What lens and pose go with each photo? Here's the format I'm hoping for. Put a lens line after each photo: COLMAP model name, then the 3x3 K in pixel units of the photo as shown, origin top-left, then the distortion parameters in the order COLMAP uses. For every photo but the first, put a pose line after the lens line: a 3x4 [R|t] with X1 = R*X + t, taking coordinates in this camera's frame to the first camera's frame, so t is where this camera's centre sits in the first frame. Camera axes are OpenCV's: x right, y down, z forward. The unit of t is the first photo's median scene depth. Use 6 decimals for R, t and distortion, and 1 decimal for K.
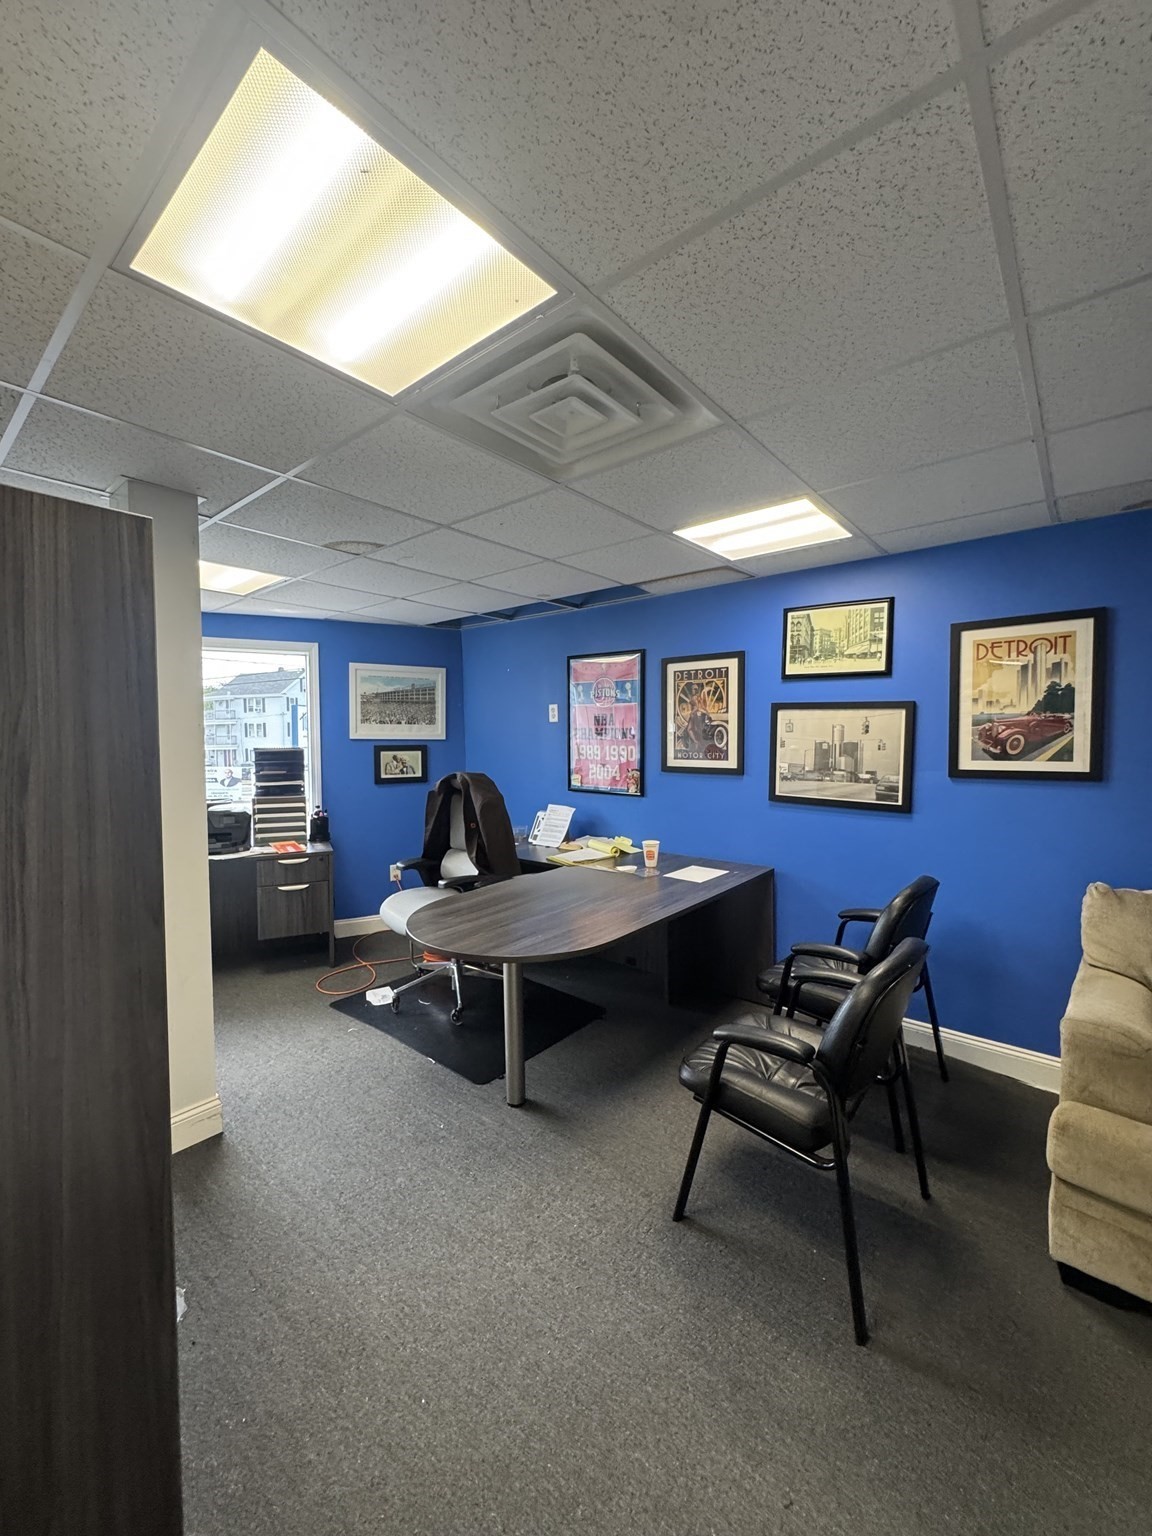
lens RADIAL K [[608.3, 0, 576.0], [0, 608.3, 768.0], [0, 0, 1]] dist [-0.000317, 0.000020]
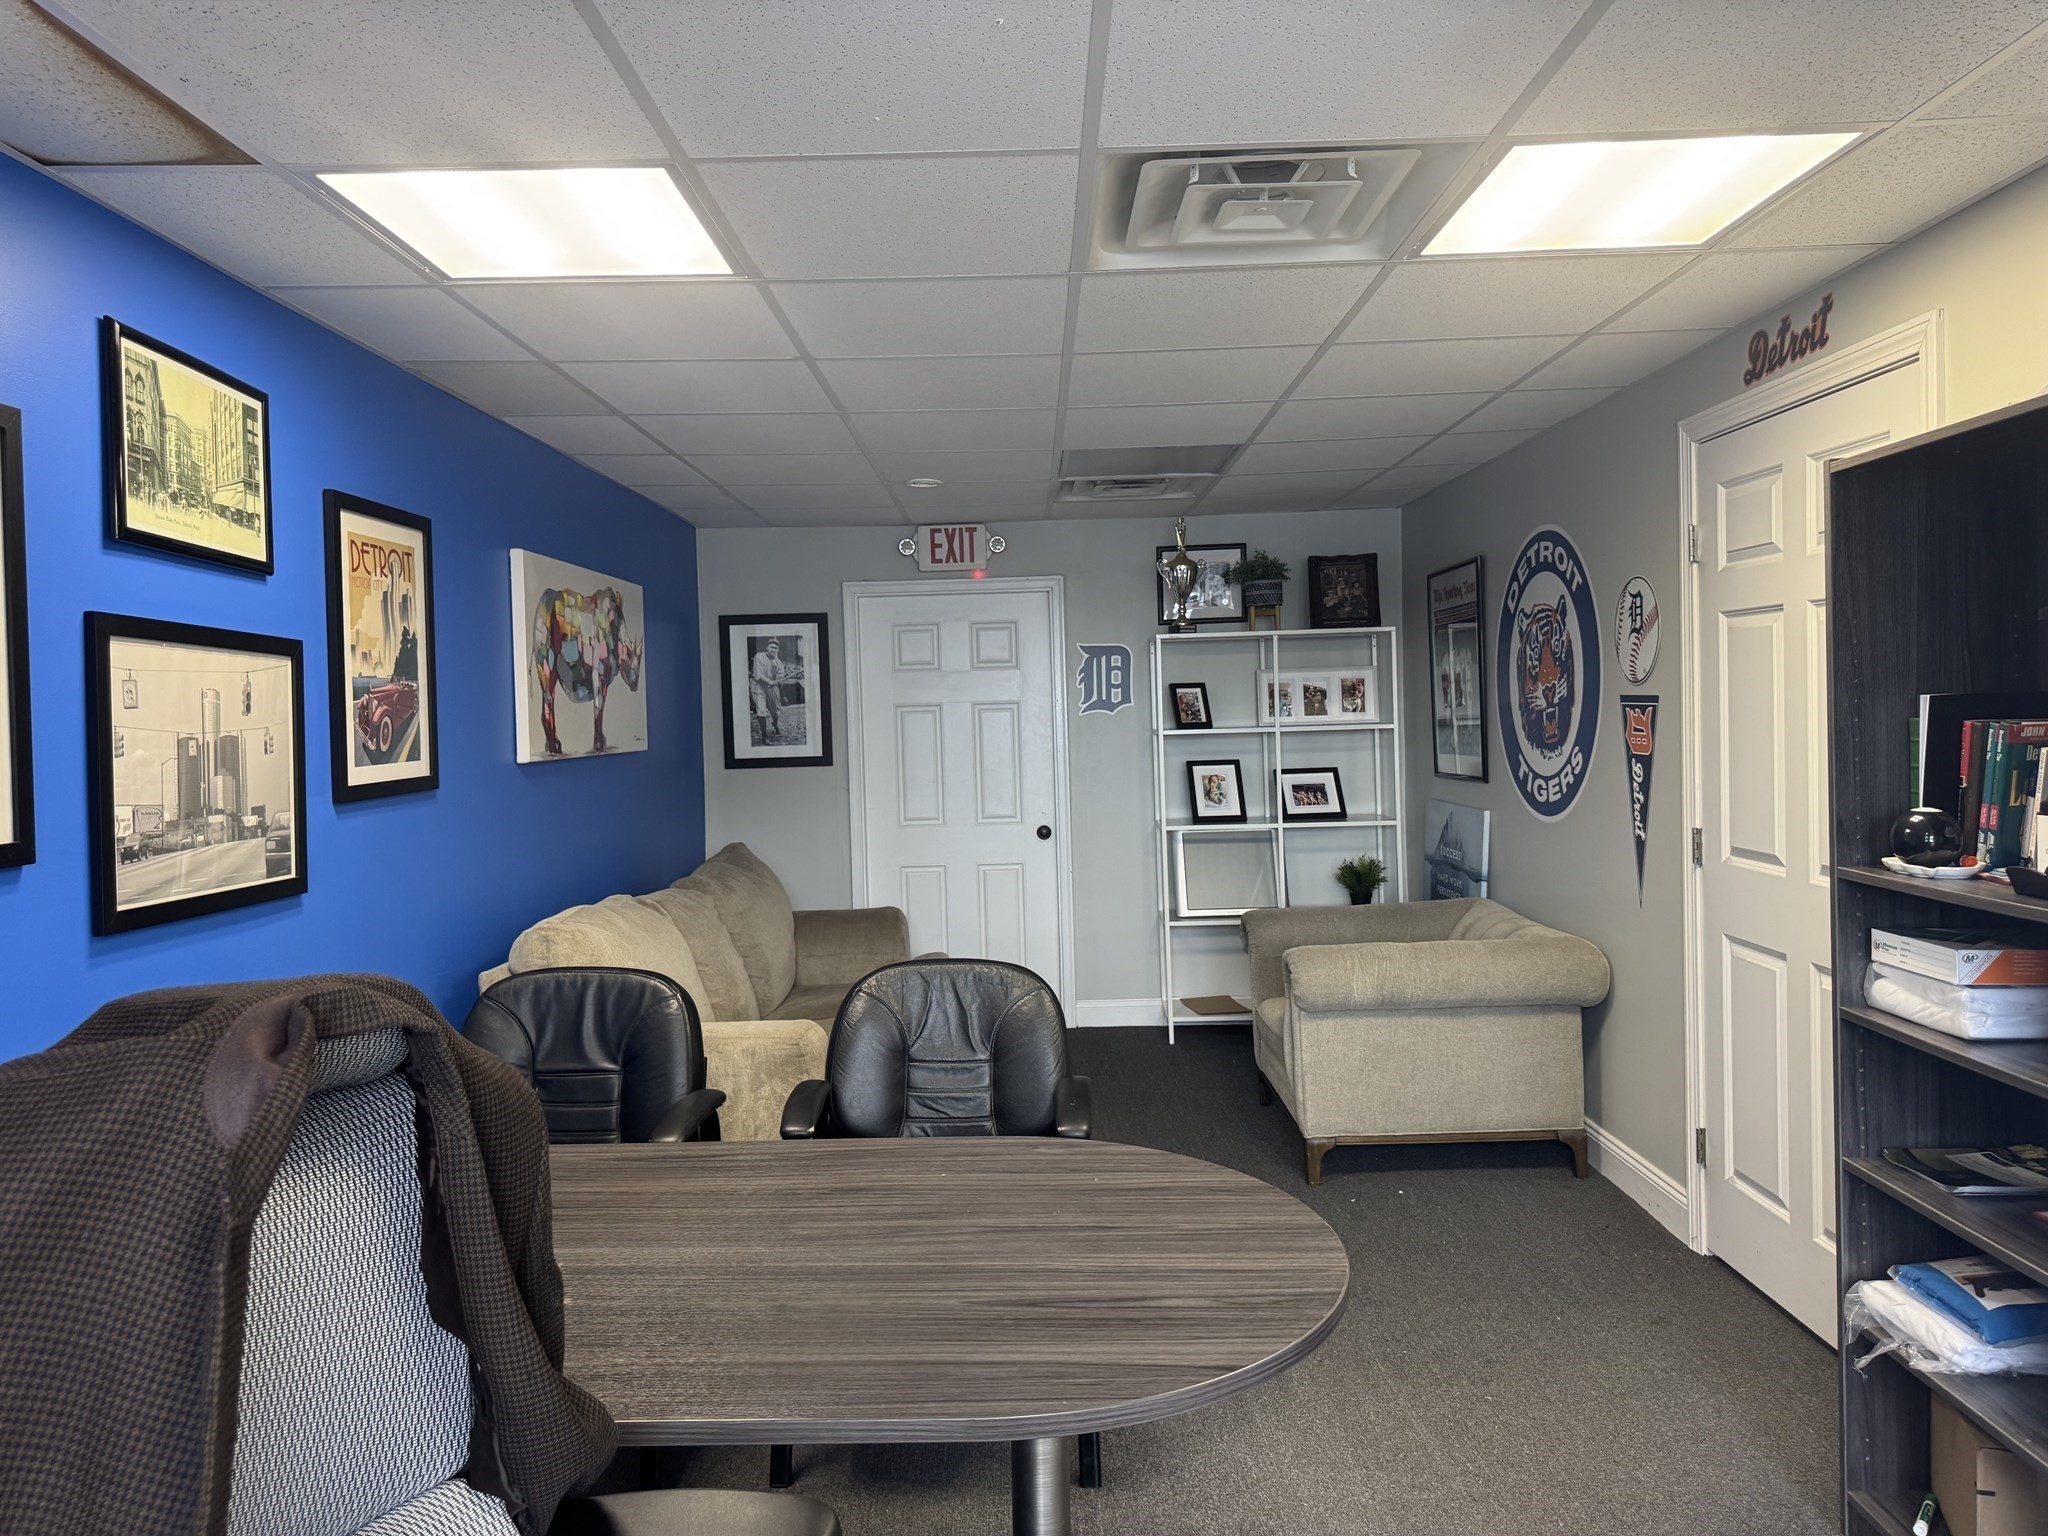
lens RADIAL K [[1455.5, 0, 1024.0], [0, 1455.5, 768.0], [0, 0, 1]] dist [0.000574, 0.000239]
pose [[-0.641516, -0.010801, 0.767033, -0.589348], [0.067726, 0.995199, 0.070658, -0.054854], [-0.764114, 0.097276, -0.637705, 1.239722]]
